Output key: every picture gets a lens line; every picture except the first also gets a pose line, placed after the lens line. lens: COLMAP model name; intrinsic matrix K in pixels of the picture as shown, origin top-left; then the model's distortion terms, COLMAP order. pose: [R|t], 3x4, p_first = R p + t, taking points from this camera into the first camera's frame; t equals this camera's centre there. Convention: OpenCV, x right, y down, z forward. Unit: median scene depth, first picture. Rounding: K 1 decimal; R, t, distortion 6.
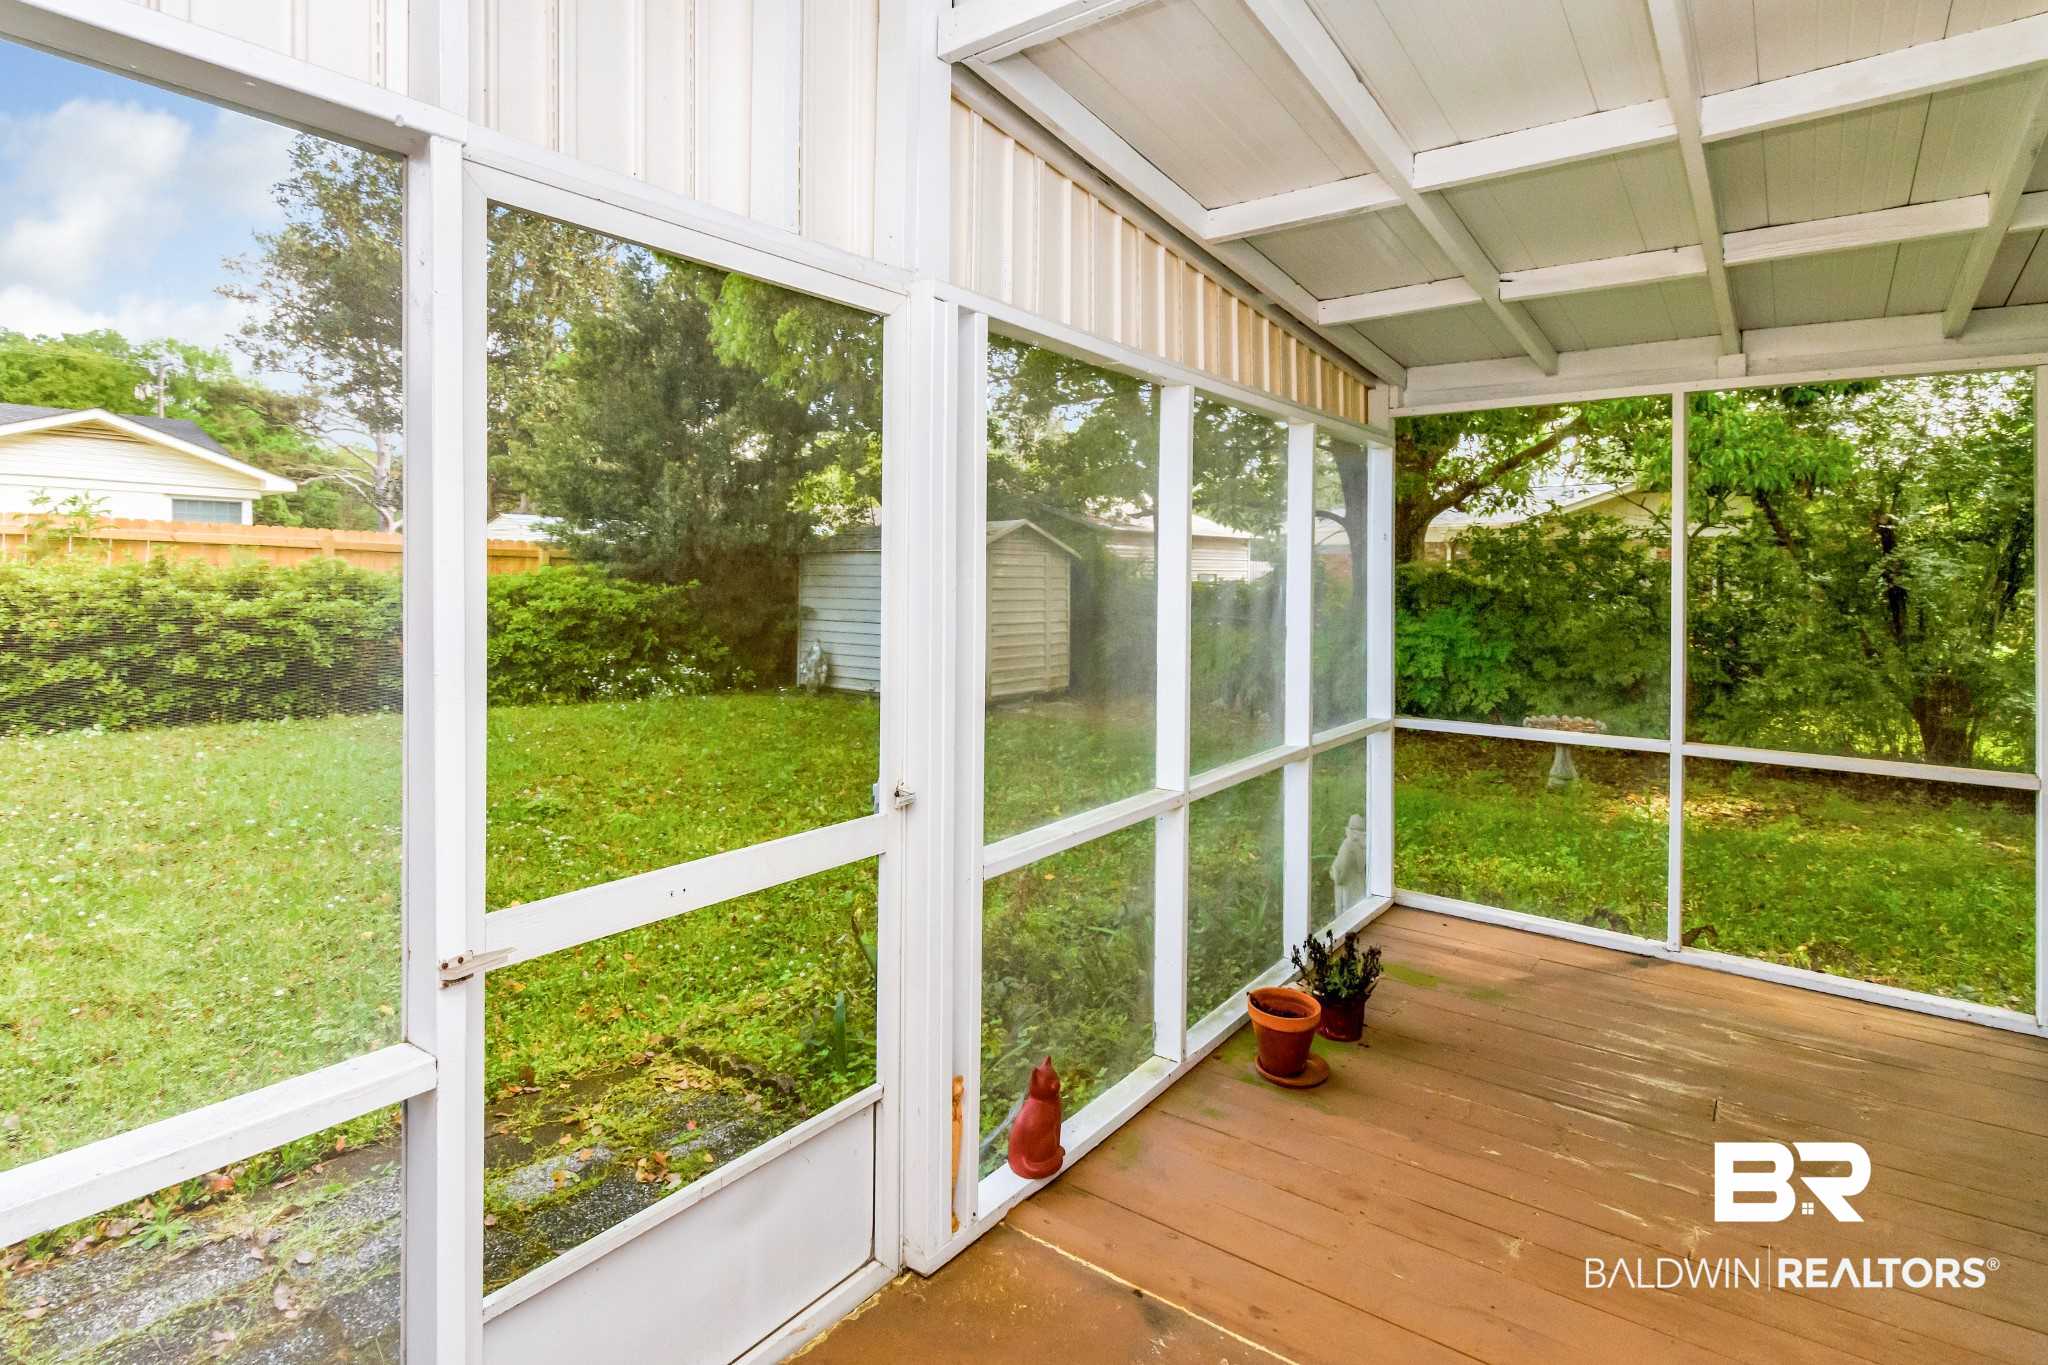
lens RADIAL K [[1009.4, 0, 1025.6], [0, 1009.4, 579.4], [0, 0, 1]] dist [-0.001139, -0.003887]
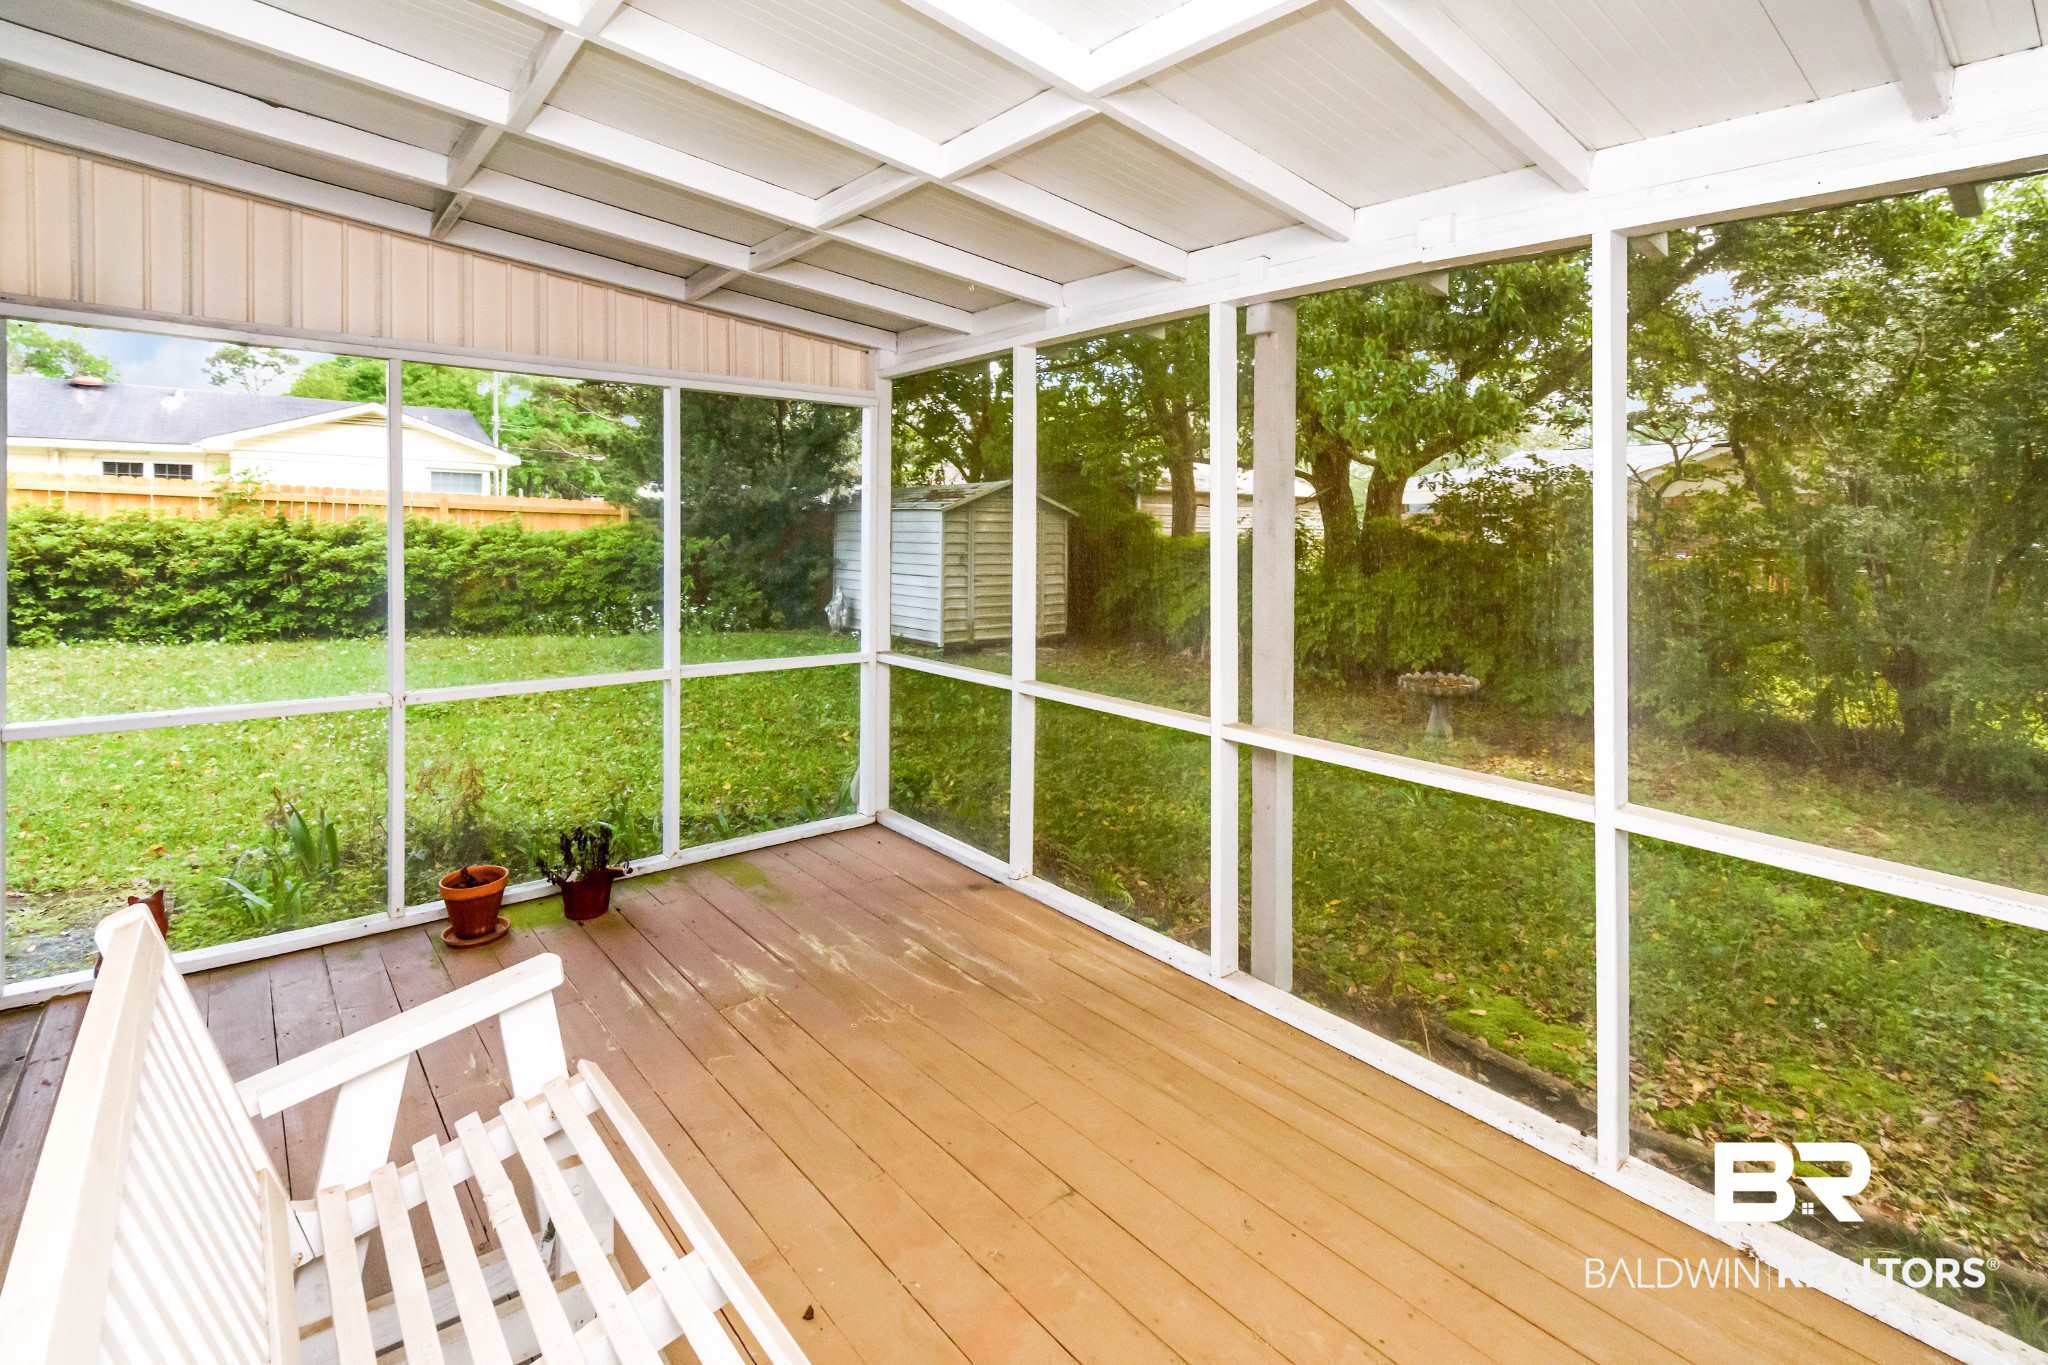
lens RADIAL K [[922.3, 0, 980.7], [0, 922.3, 574.1], [0, 0, 1]] dist [0.001182, 0.000533]
pose [[0.973268, 0.013231, -0.229293, 0.294072], [-0.004519, 0.999249, 0.038475, 0.005930], [0.229630, -0.036410, 0.972597, 0.026217]]
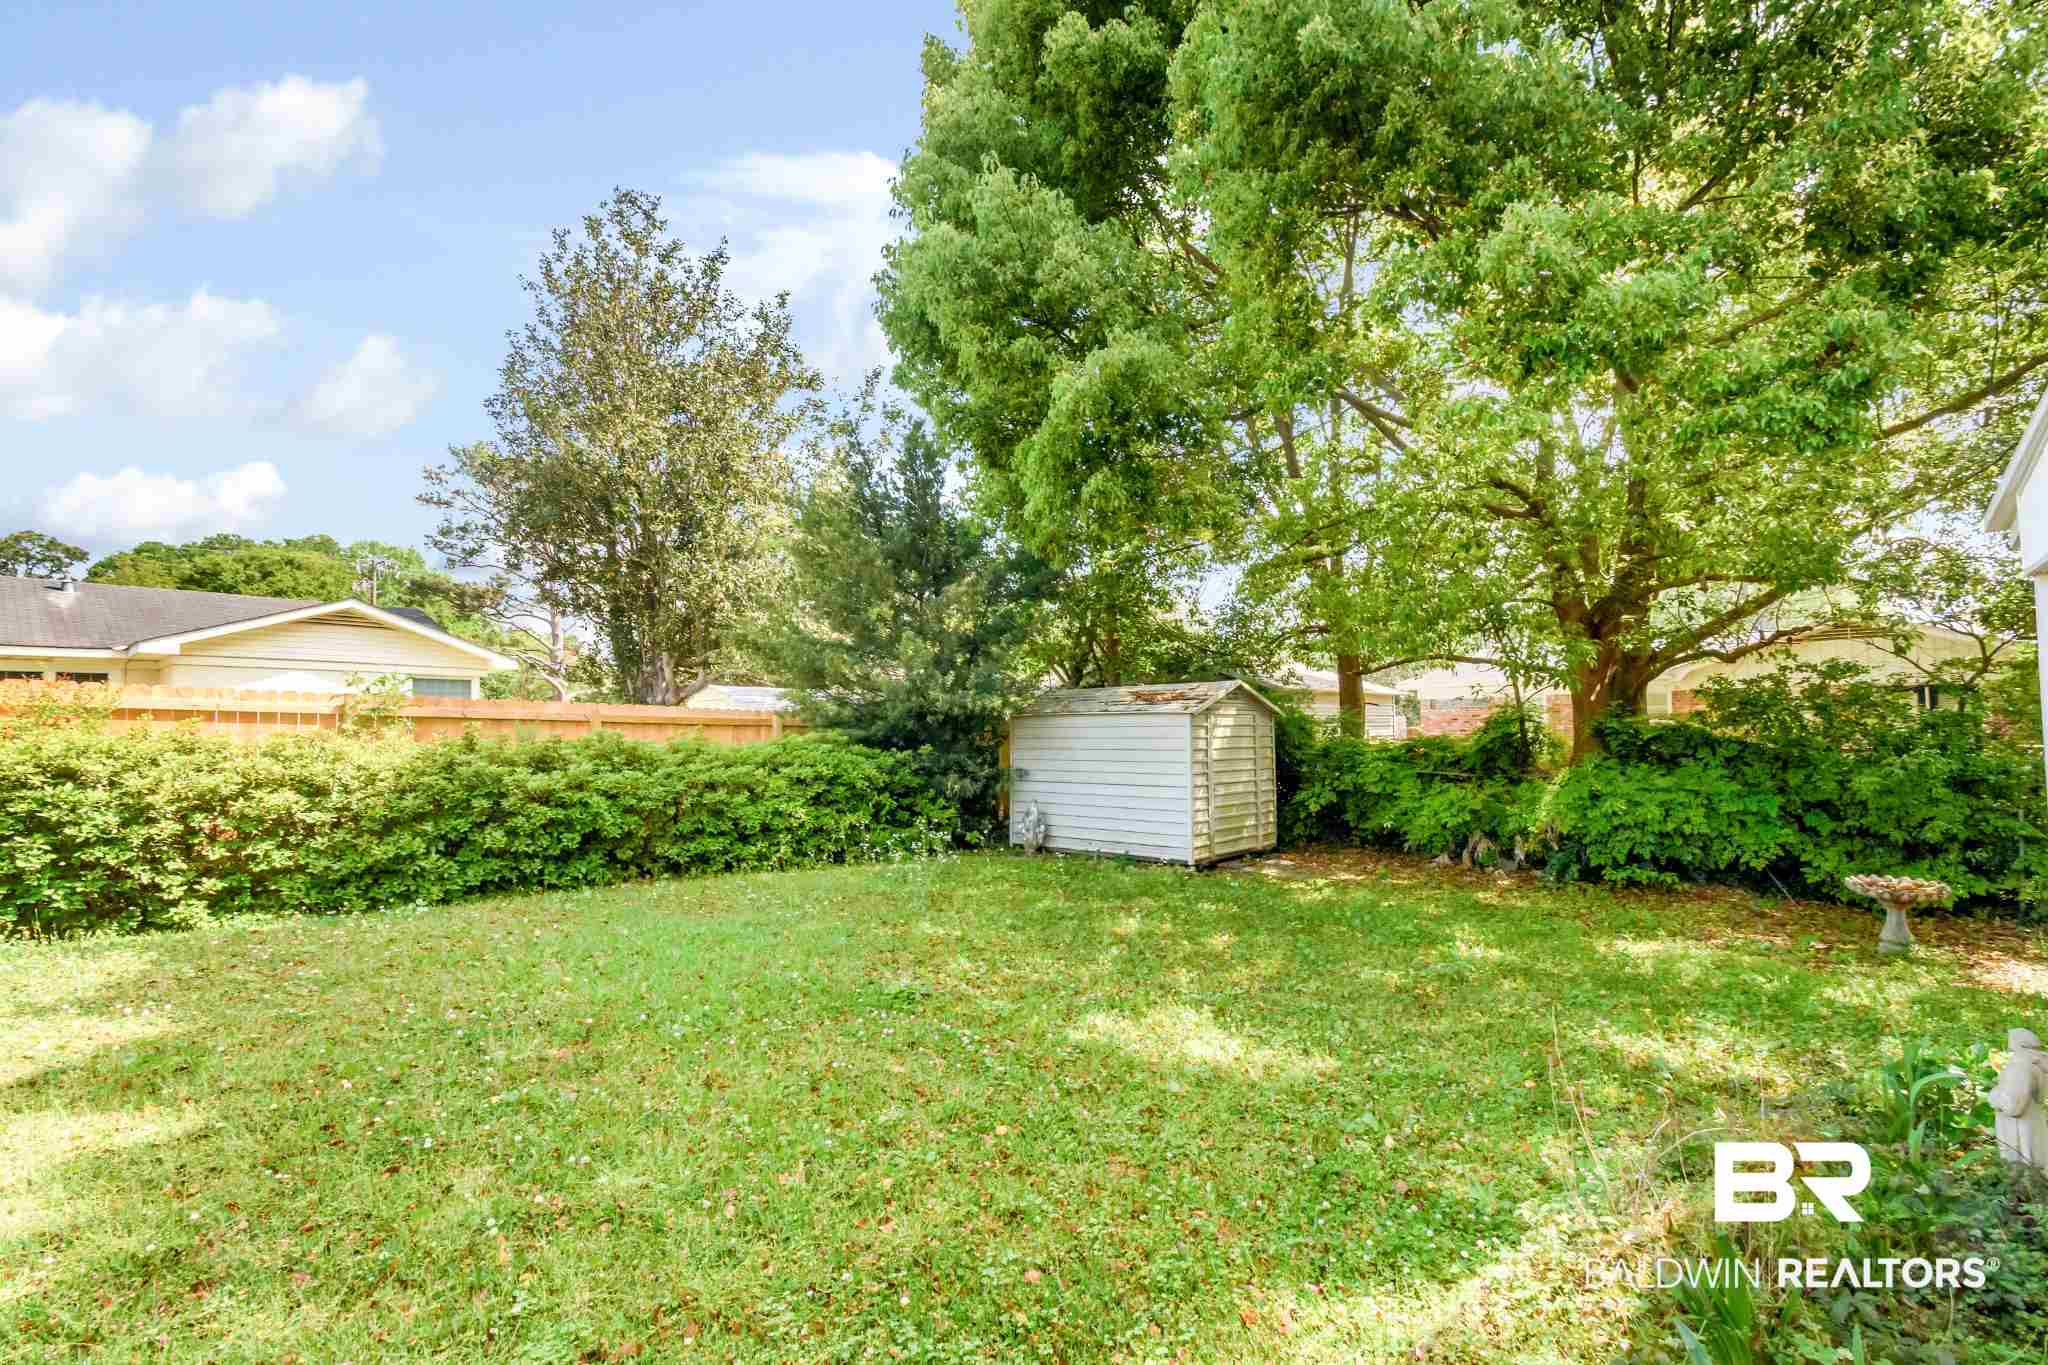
lens RADIAL K [[922.3, 0, 1064.6], [0, 922.3, 700.2], [0, 0, 1]] dist [0.001182, 0.000533]
pose [[0.997706, -0.019789, -0.064736, -0.173285], [0.017234, 0.999059, -0.039792, -0.007513], [0.065463, 0.038585, 0.997109, 0.085342]]
